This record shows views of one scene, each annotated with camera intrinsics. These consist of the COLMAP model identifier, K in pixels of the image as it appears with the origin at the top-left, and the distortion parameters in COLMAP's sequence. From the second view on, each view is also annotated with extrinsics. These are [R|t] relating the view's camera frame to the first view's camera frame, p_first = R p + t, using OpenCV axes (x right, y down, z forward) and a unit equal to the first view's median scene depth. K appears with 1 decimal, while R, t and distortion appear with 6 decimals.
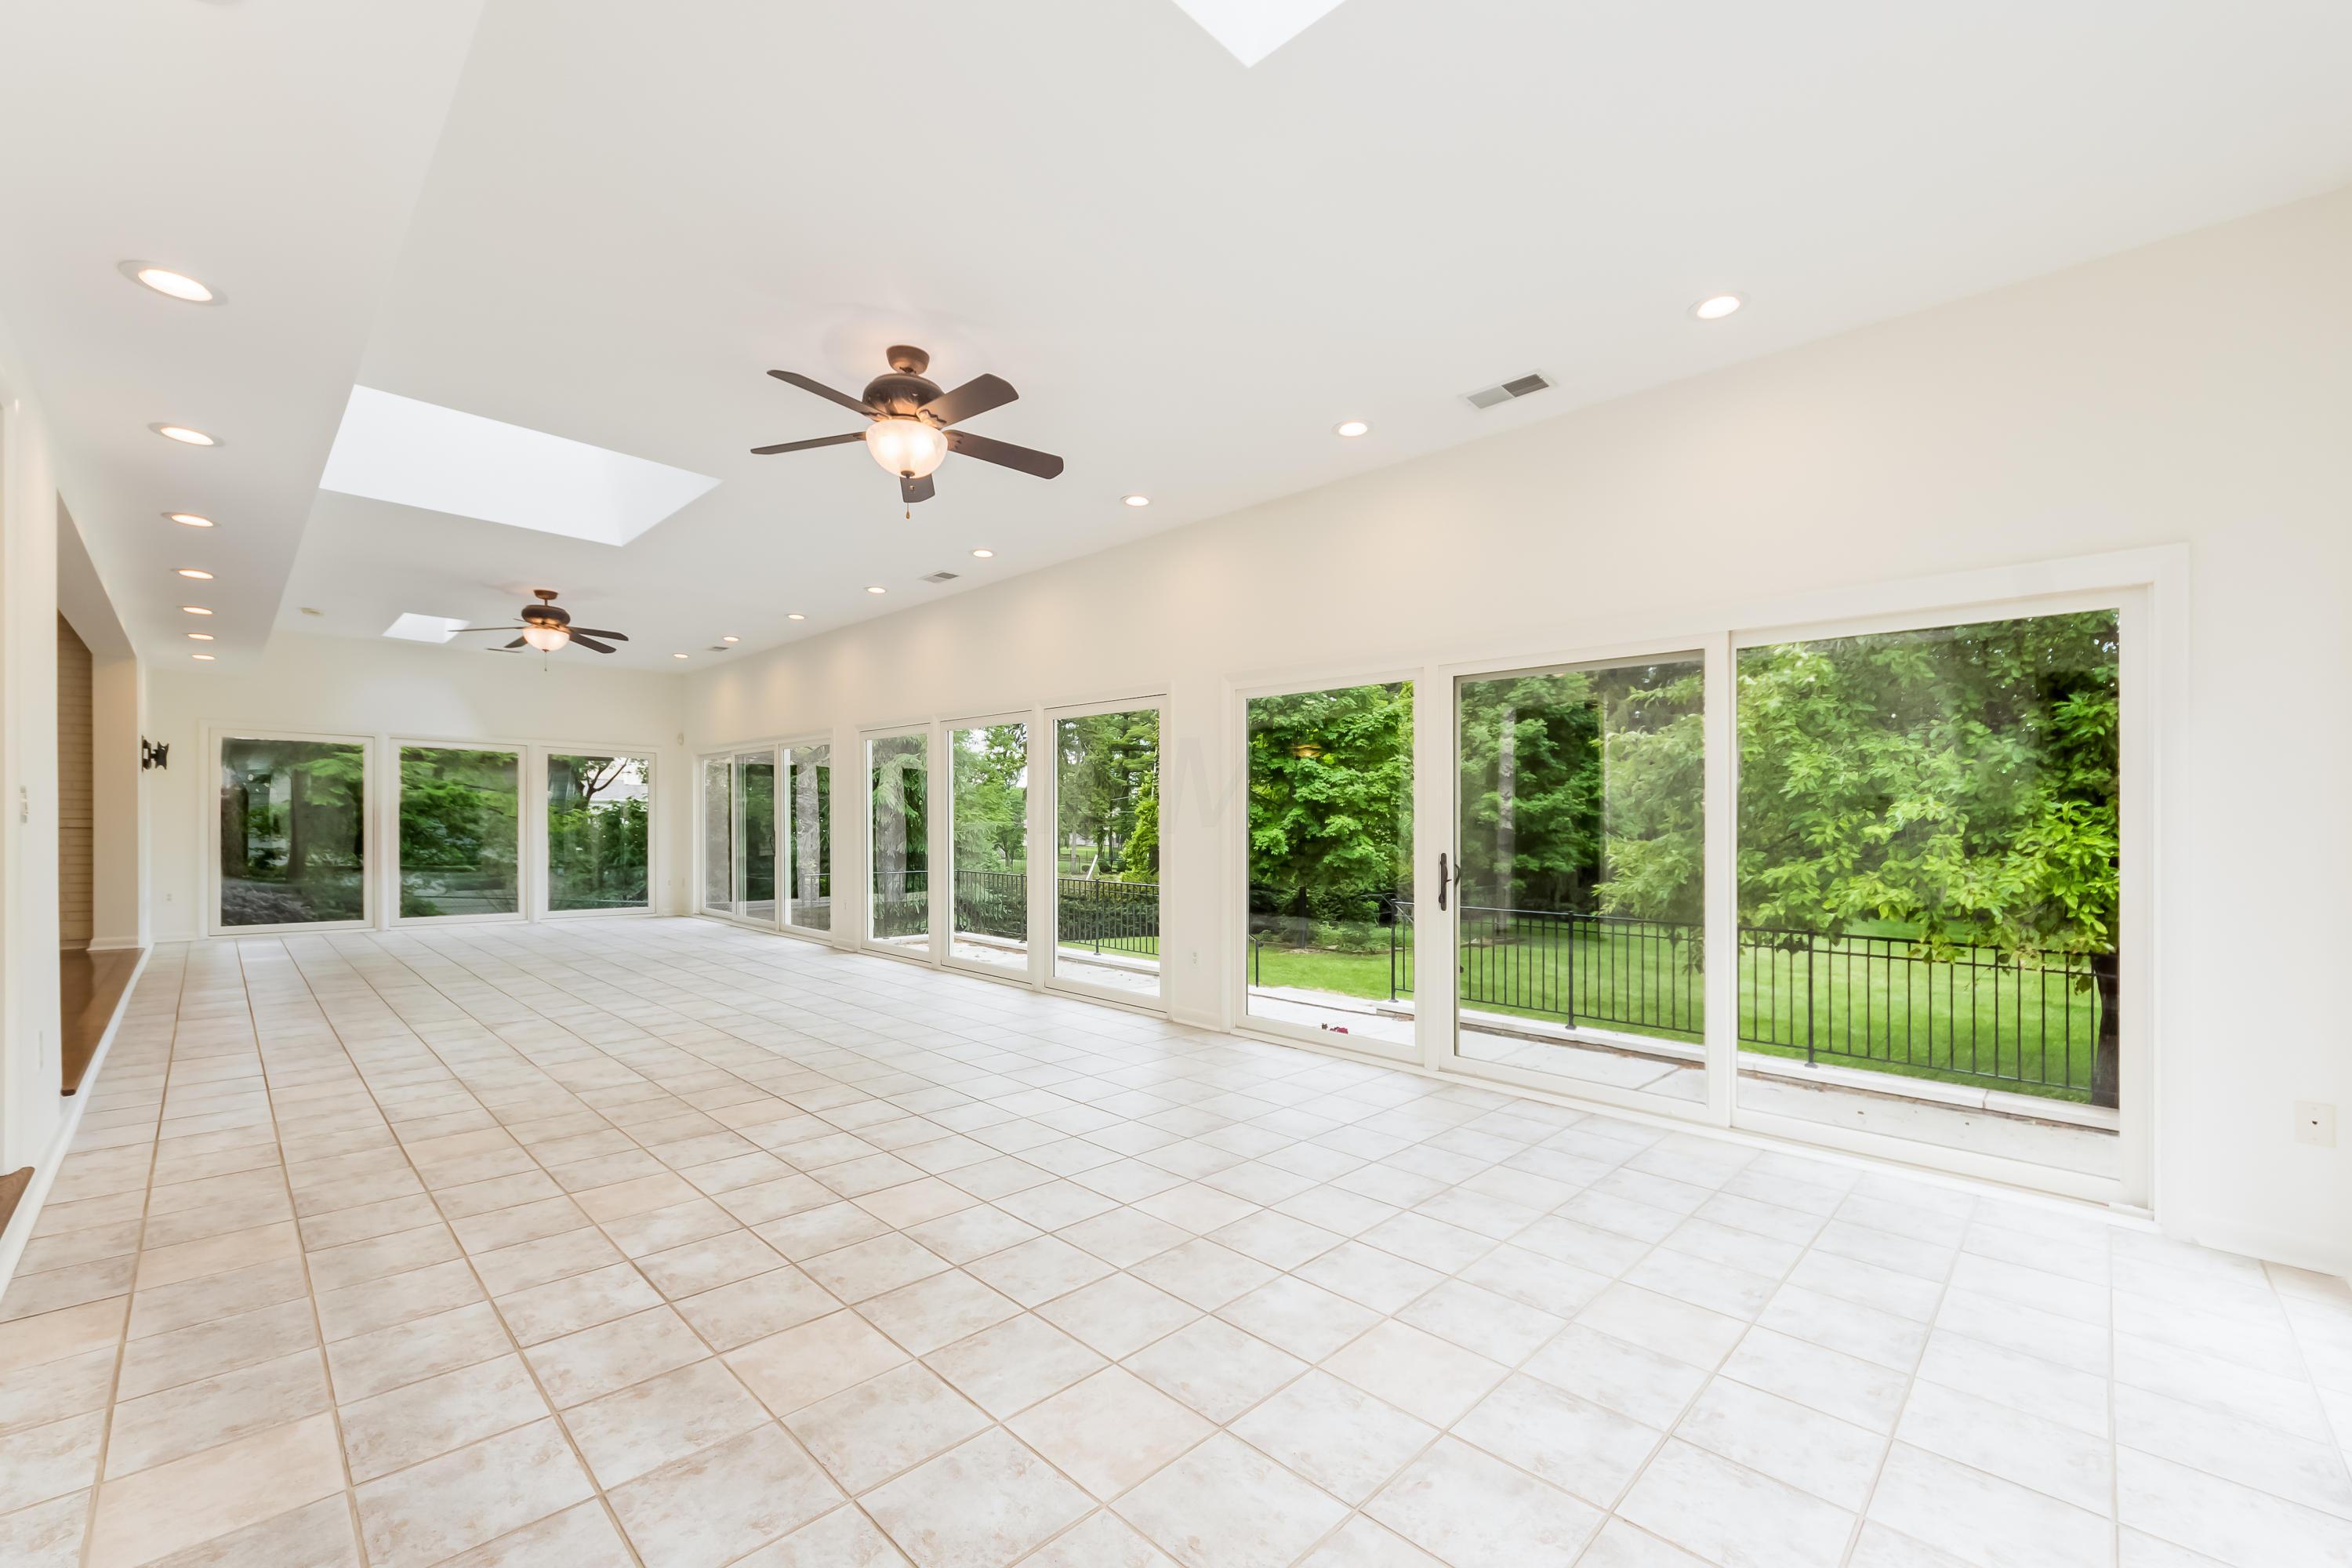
lens RADIAL K [[958.3, 0, 1168.3], [0, 958.3, 806.7], [0, 0, 1]] dist [-0.000415, -0.000188]
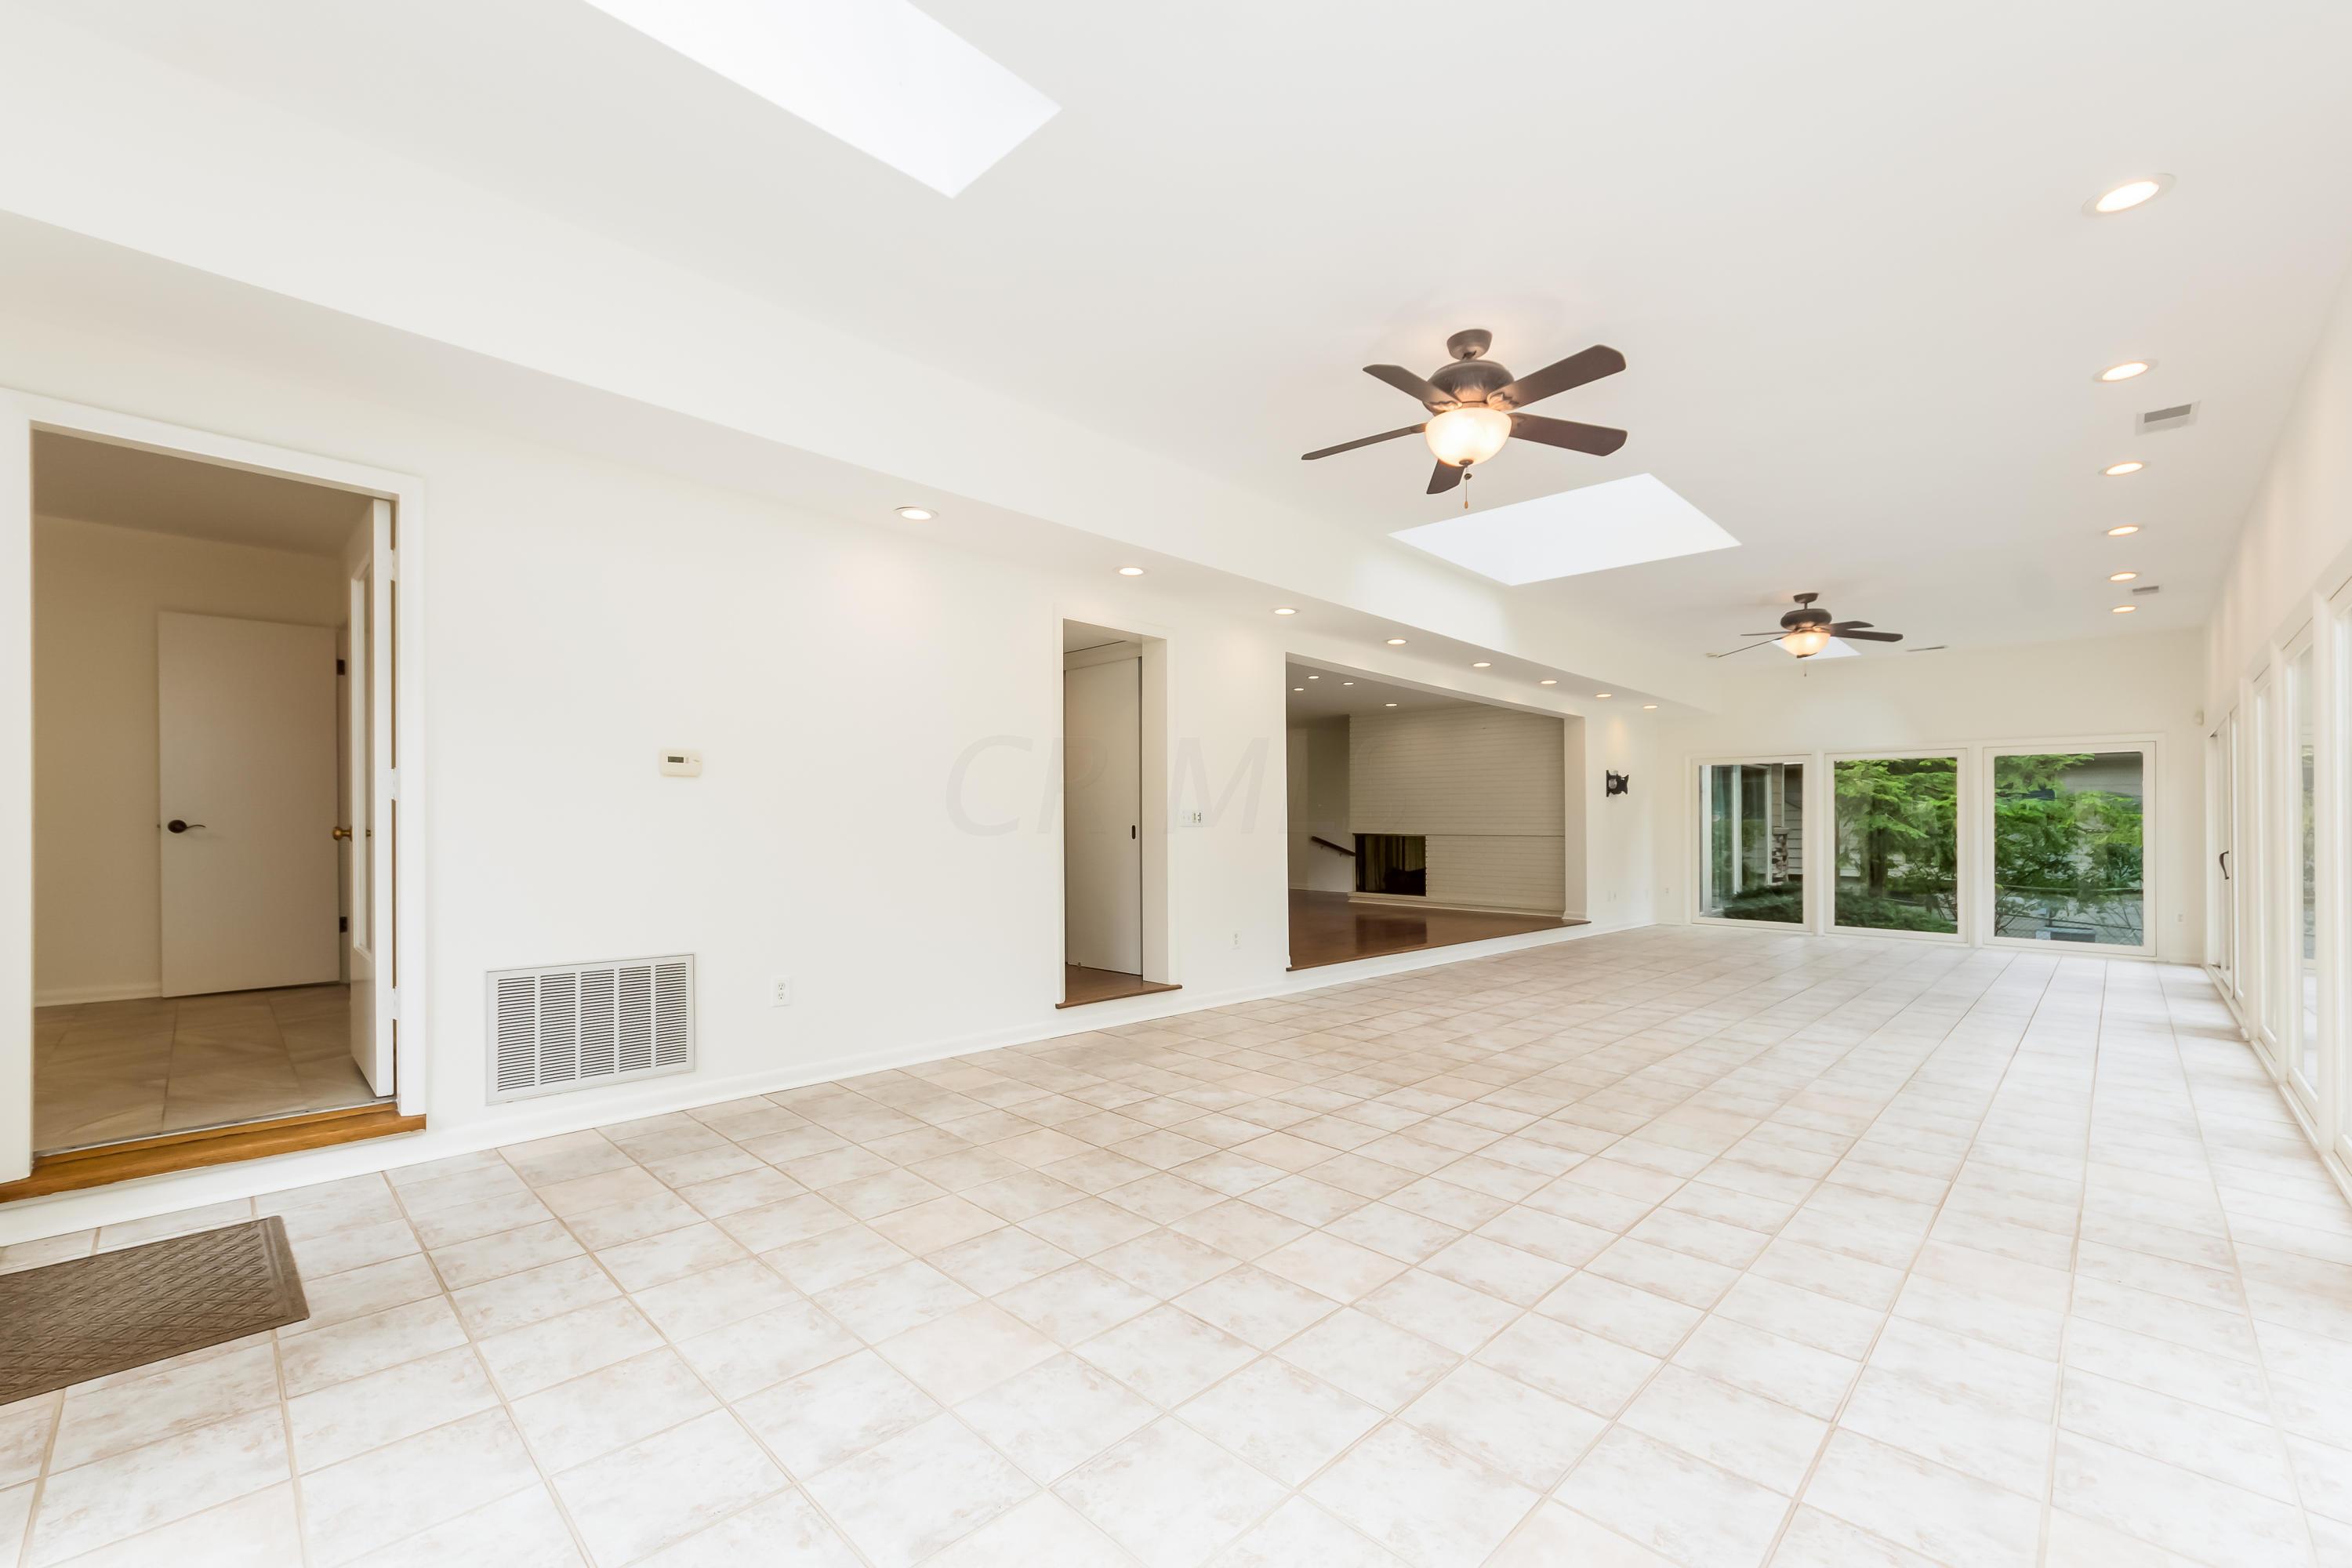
lens RADIAL K [[958.3, 0, 1116.2], [0, 958.3, 832.5], [0, 0, 1]] dist [-0.000415, -0.000188]
pose [[-0.031417, -0.002516, -0.999503, 0.876839], [0.010126, 0.999945, -0.002836, 0.033414], [0.999455, -0.010210, -0.031390, 0.830182]]
